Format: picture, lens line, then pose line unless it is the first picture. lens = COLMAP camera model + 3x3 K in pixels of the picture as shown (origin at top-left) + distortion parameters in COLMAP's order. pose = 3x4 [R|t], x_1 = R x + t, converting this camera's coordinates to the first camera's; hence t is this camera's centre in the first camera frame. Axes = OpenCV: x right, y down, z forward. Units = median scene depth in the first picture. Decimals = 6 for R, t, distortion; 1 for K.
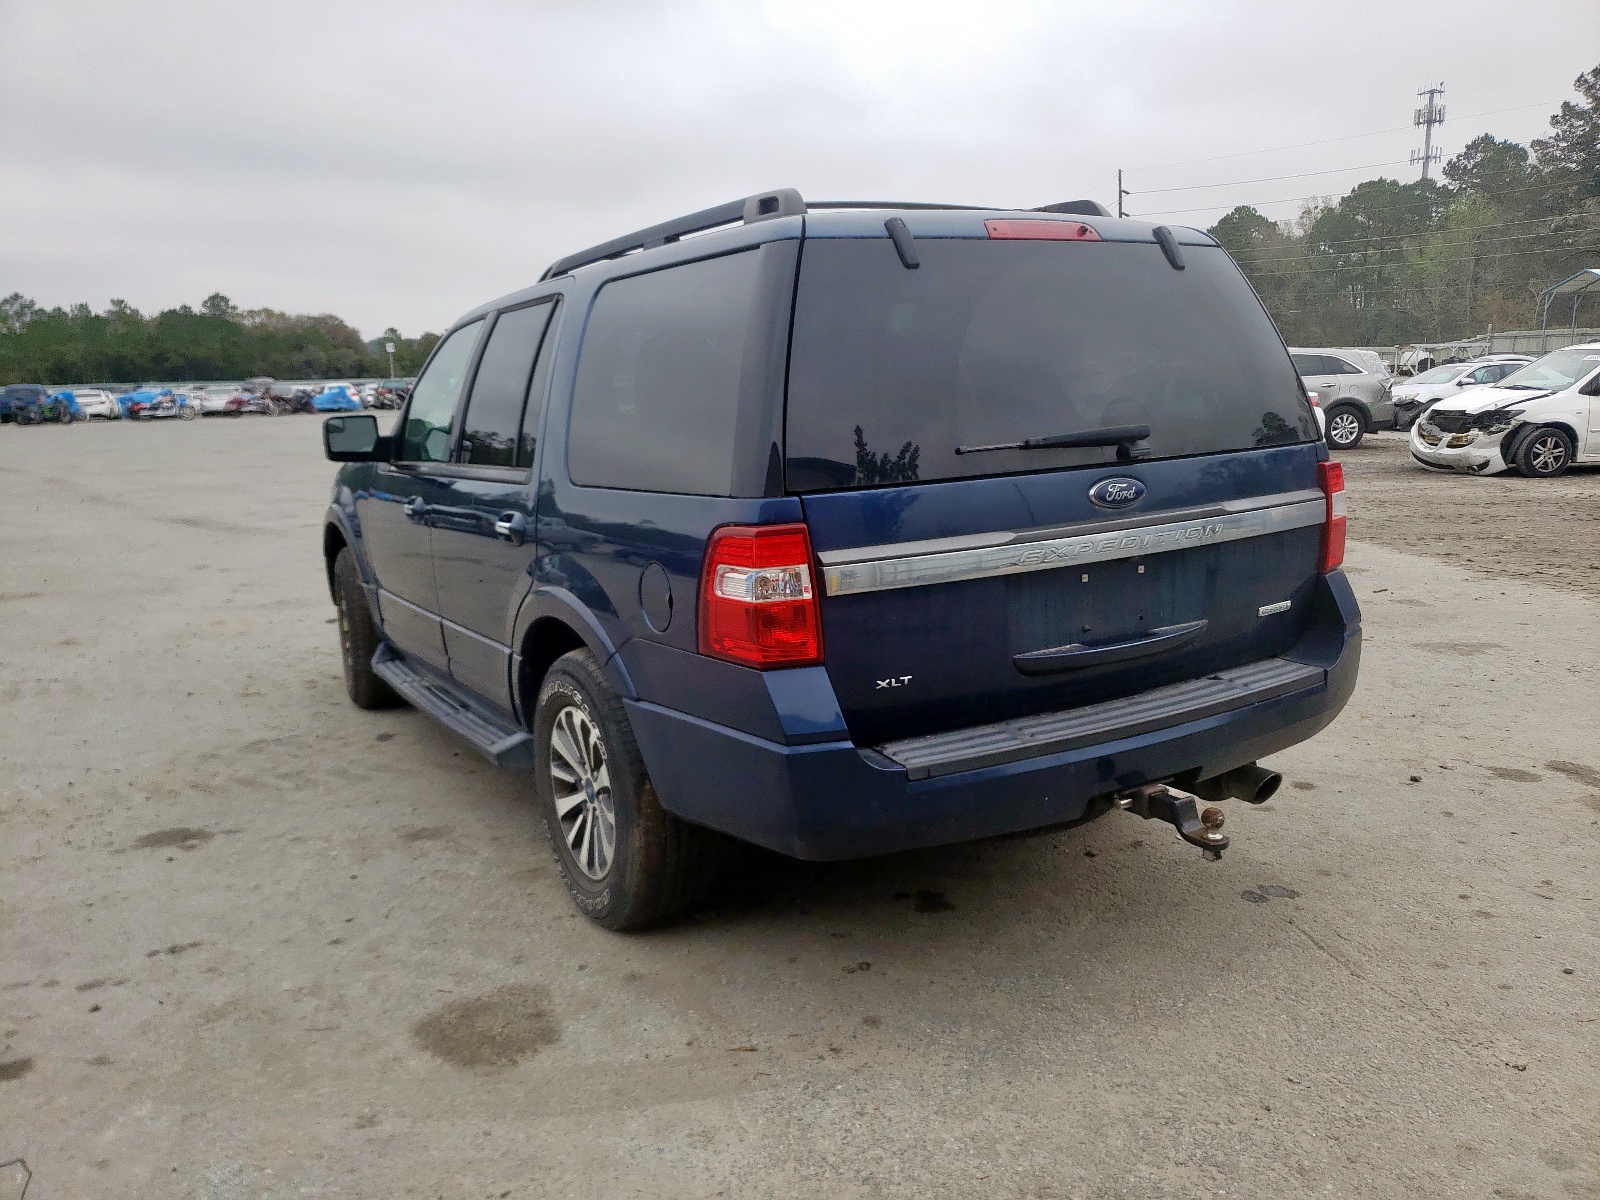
lens RADIAL K [[1226.1, 0, 752.5], [0, 1226.1, 608.3], [0, 0, 1]] dist [0.064638, -0.104543]
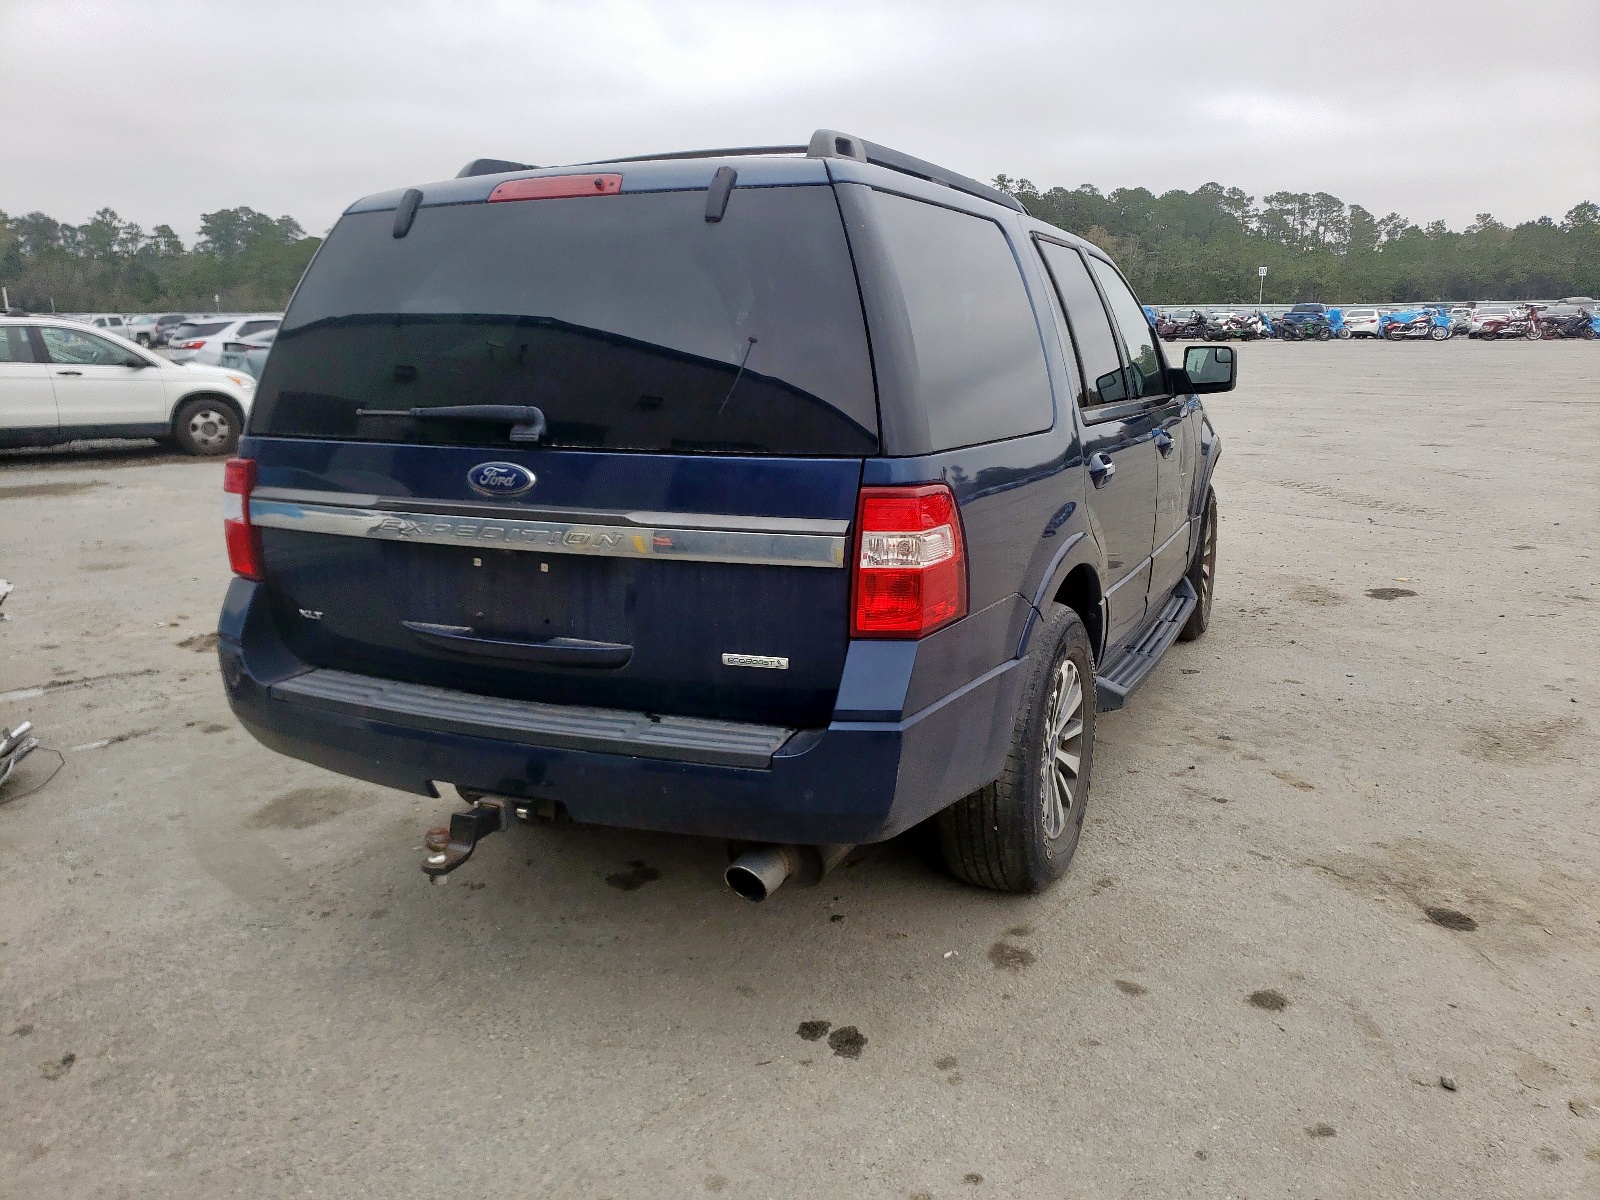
lens RADIAL K [[1180.6, 0, 763.2], [0, 1180.6, 593.1], [0, 0, 1]] dist [0.026055, -0.006479]
pose [[0.582070, 0.207736, -0.786155, 1.071192], [-0.159976, 0.977176, 0.139765, -0.156728], [0.797246, 0.044413, 0.602018, 0.600698]]
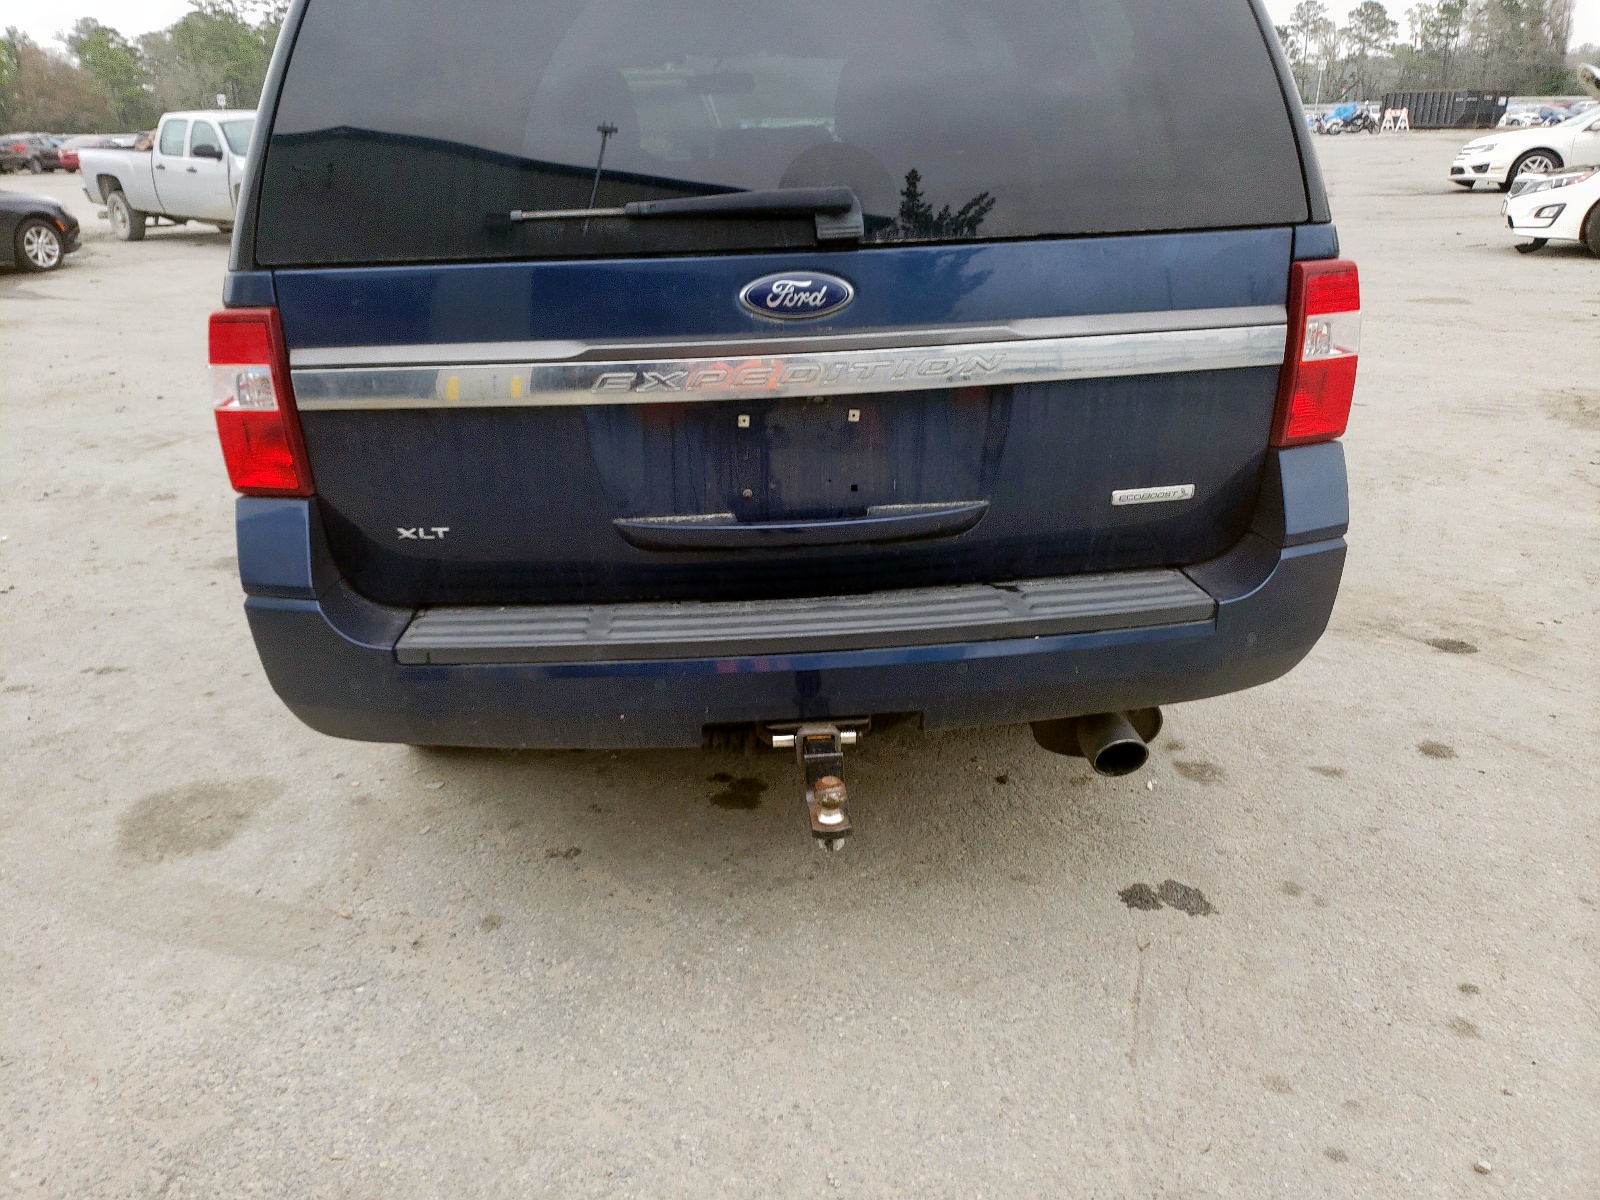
lens RADIAL K [[1226.1, 0, 752.5], [0, 1226.1, 608.3], [0, 0, 1]] dist [0.064638, -0.104543]
pose [[0.891481, 0.176202, -0.417390, 0.552203], [-0.085543, 0.970166, 0.226851, -0.075009], [0.444909, -0.166528, 0.879957, 0.368368]]
